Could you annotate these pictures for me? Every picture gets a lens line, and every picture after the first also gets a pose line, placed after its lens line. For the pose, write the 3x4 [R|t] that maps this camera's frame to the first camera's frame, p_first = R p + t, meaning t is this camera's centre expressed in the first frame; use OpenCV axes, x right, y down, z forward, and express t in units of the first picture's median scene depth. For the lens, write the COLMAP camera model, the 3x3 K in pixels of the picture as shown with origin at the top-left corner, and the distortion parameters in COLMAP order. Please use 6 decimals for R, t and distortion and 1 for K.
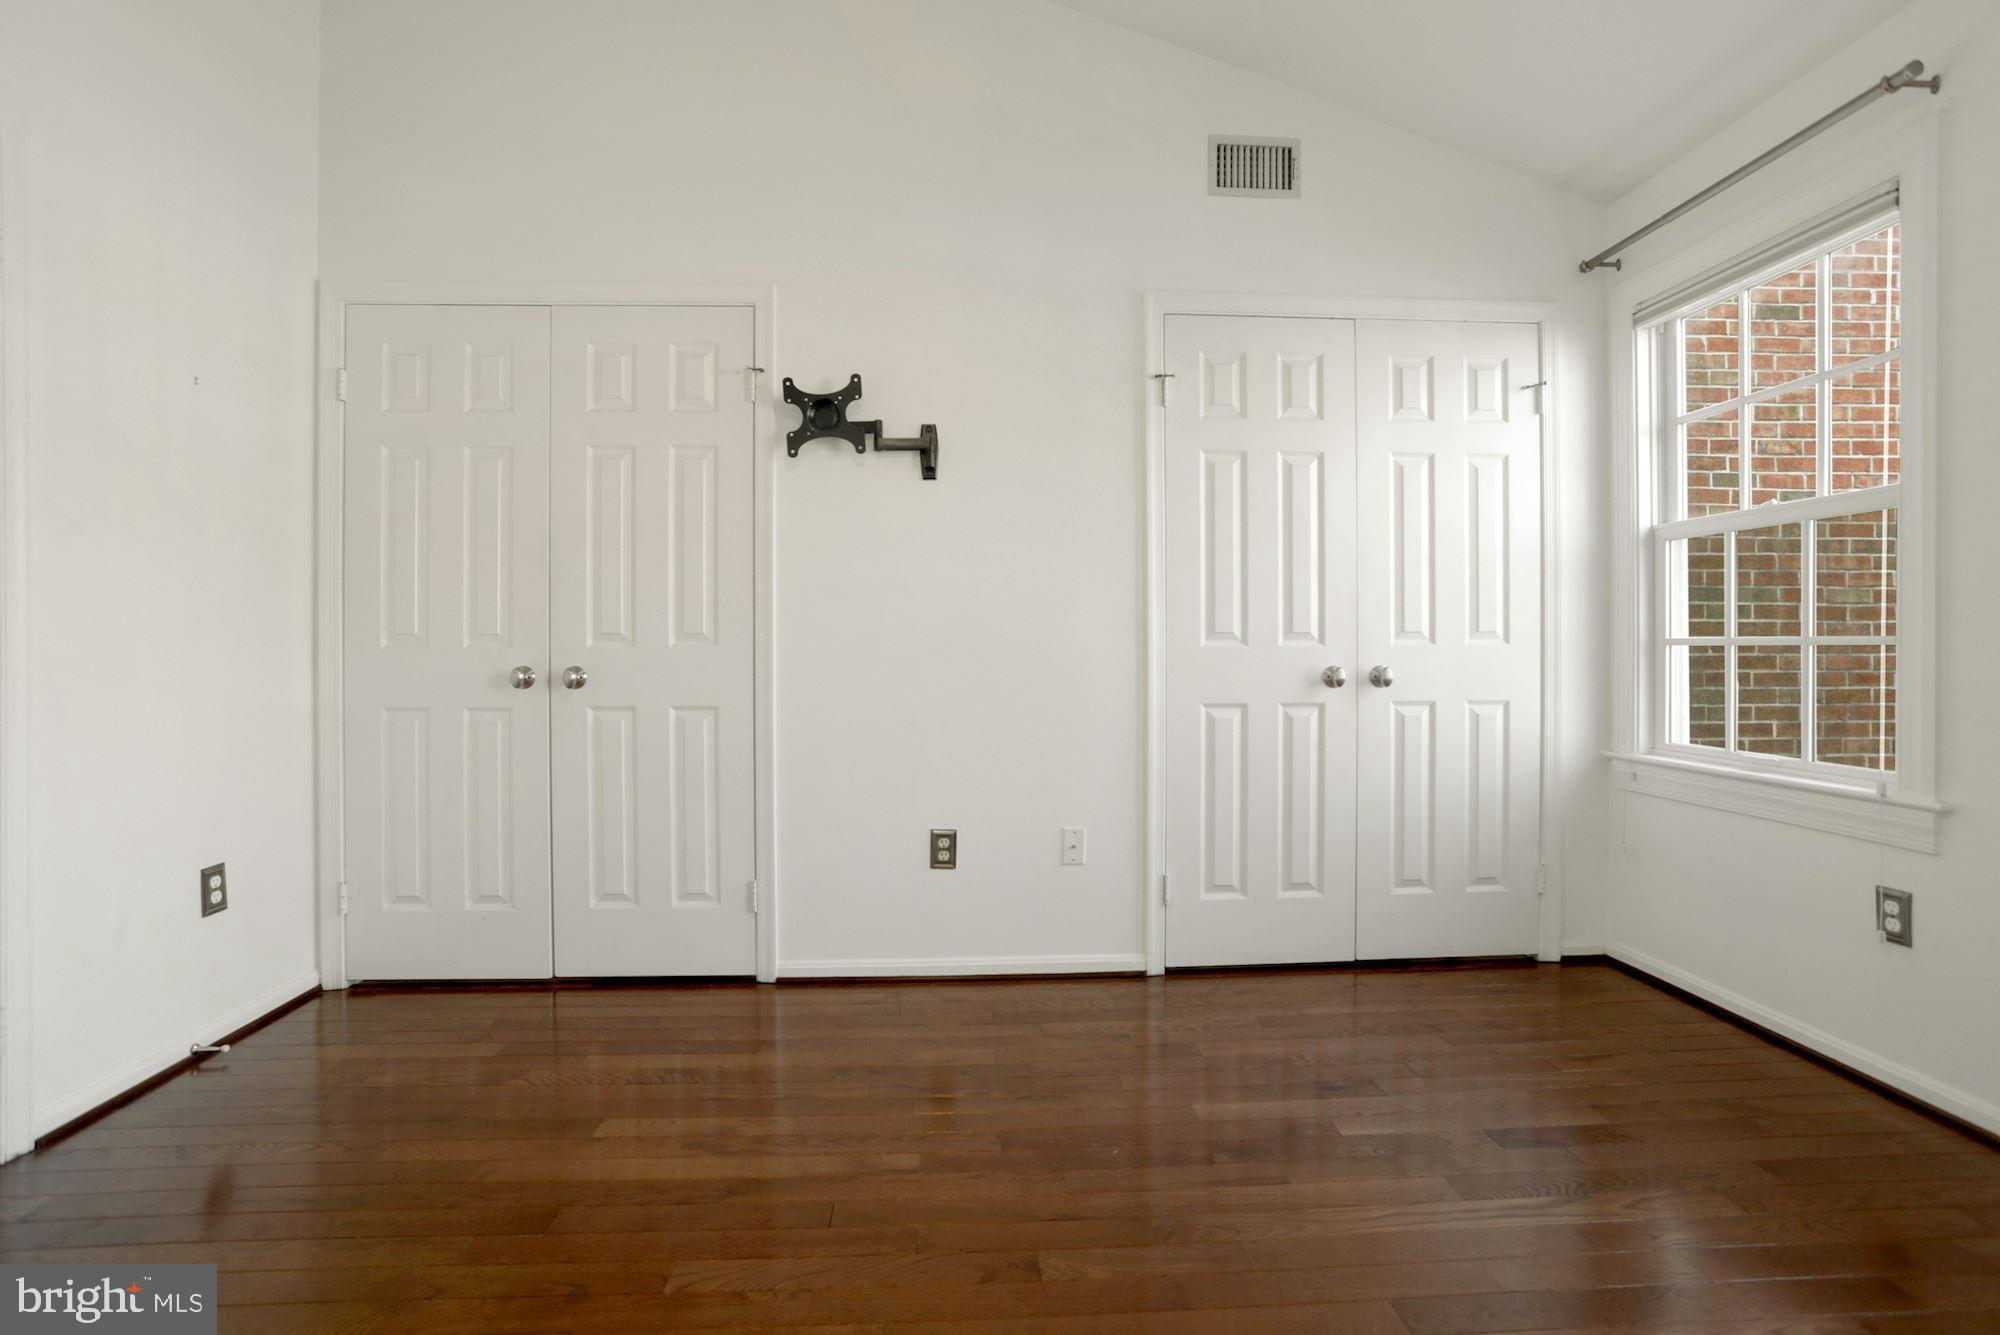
lens RADIAL K [[1015.5, 0, 979.8], [0, 1015.5, 650.9], [0, 0, 1]] dist [-0.051372, 0.022092]
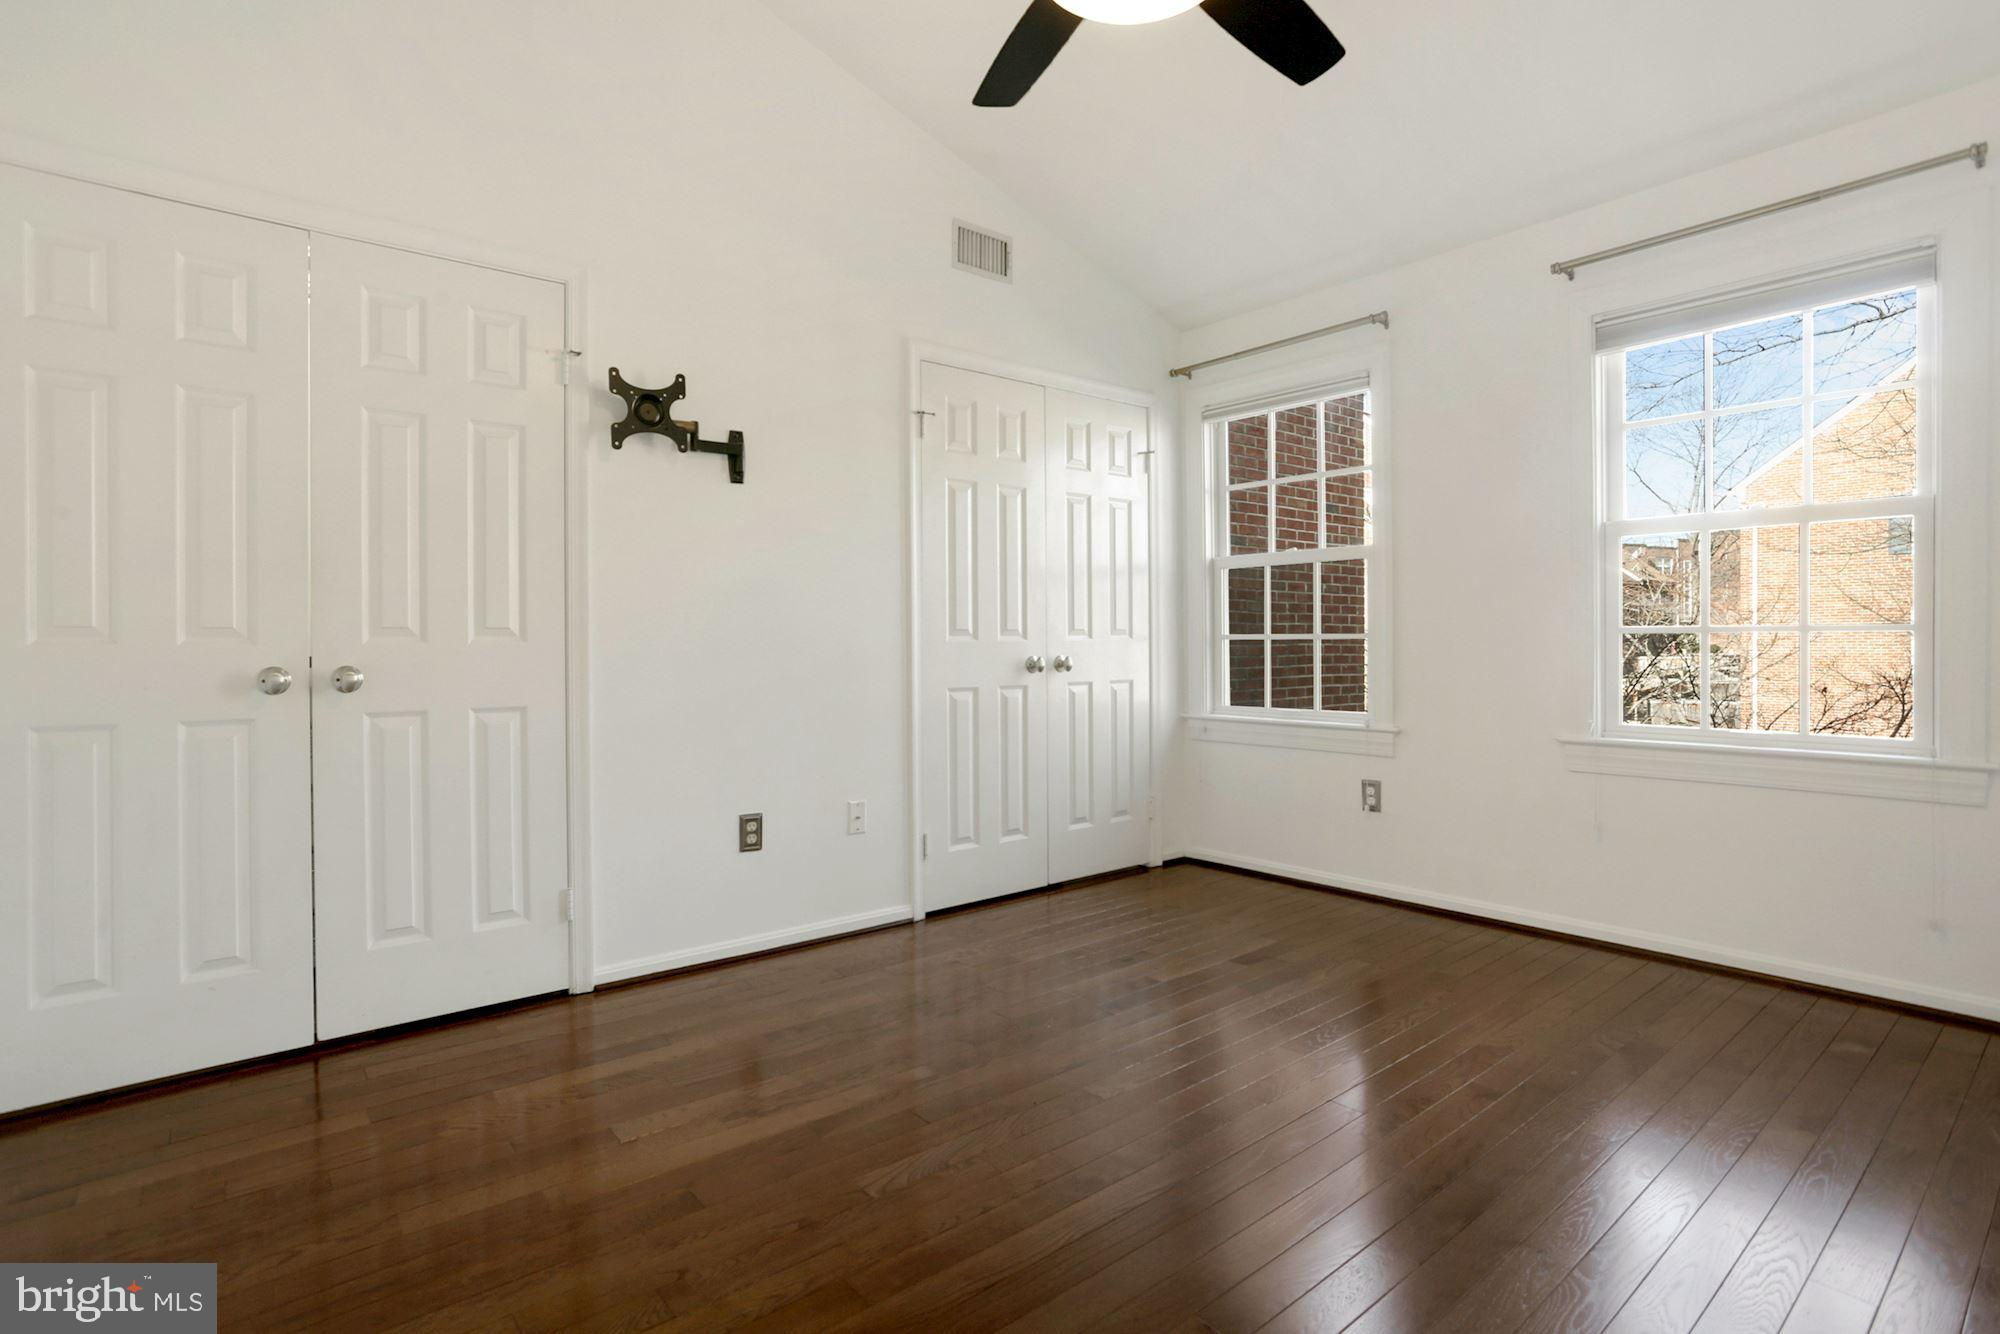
lens RADIAL K [[1015.5, 0, 1061.2], [0, 1015.5, 638.4], [0, 0, 1]] dist [-0.051372, 0.022092]
pose [[0.778400, -0.000749, 0.627769, -0.446566], [0.005531, 0.999969, -0.005666, 0.000048], [-0.627745, 0.007883, 0.778379, -0.025818]]
